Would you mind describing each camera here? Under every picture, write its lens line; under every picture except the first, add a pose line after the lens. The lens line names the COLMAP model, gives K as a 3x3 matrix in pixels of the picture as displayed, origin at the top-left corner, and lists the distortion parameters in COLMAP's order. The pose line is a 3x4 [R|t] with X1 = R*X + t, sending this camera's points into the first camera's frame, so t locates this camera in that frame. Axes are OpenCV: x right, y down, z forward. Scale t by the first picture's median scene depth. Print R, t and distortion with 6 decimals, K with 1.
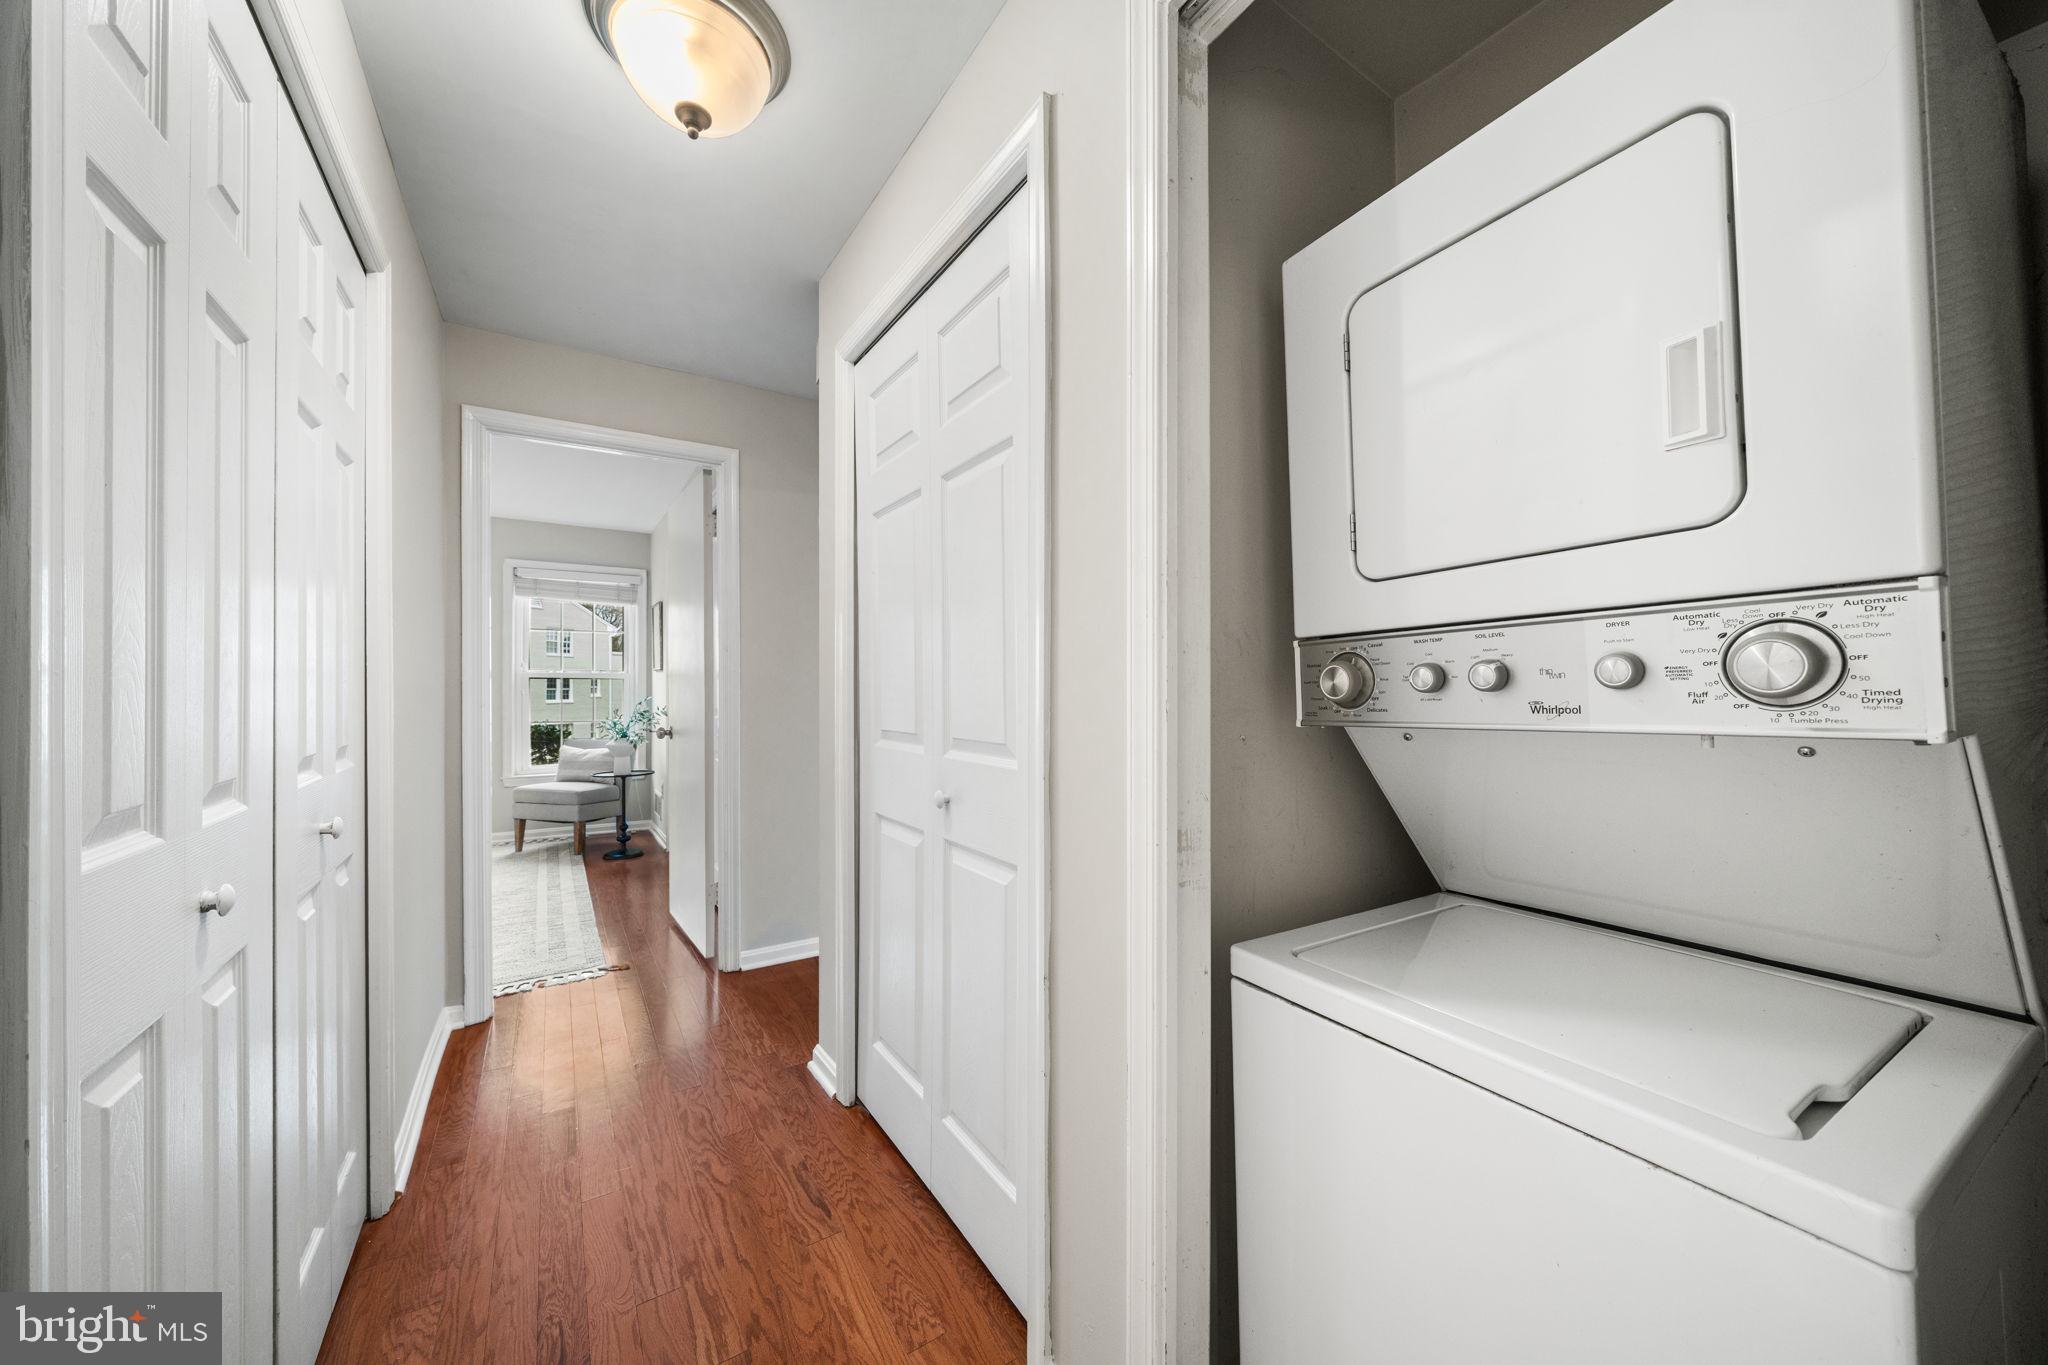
lens RADIAL K [[769.0, 0, 1032.7], [0, 769.0, 679.4], [0, 0, 1]] dist [-0.008910, -0.000186]
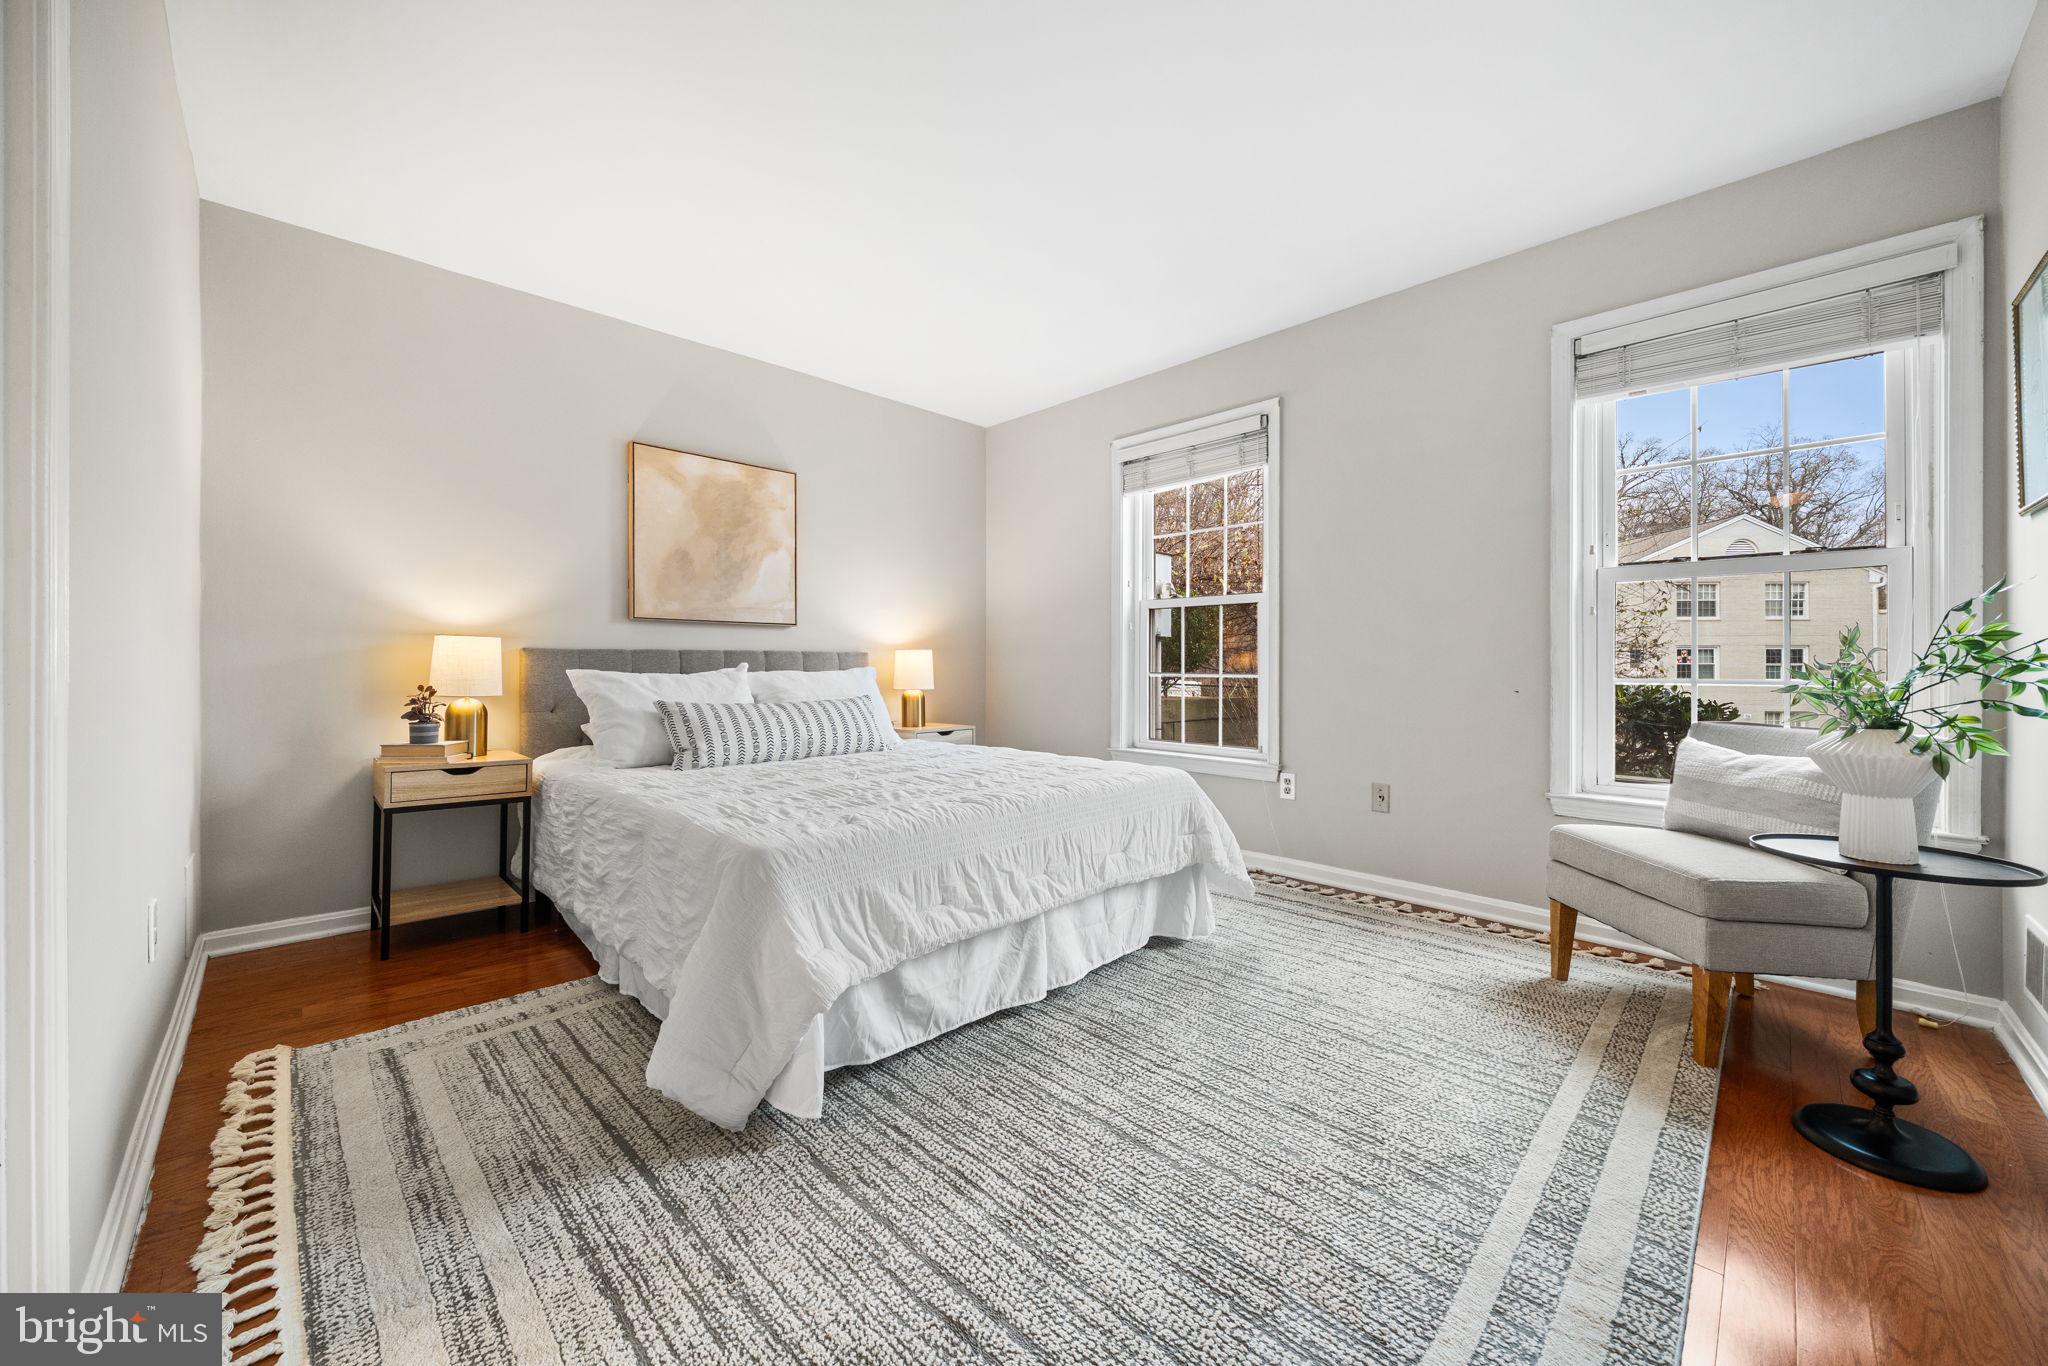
lens RADIAL K [[769.0, 0, 1032.7], [0, 769.0, 679.9], [0, 0, 1]] dist [-0.008910, -0.000186]
pose [[0.227160, 0.012125, -0.973782, -0.317651], [0.009937, 0.999842, 0.014768, 0.048163], [0.973807, -0.013031, 0.227004, 0.603414]]
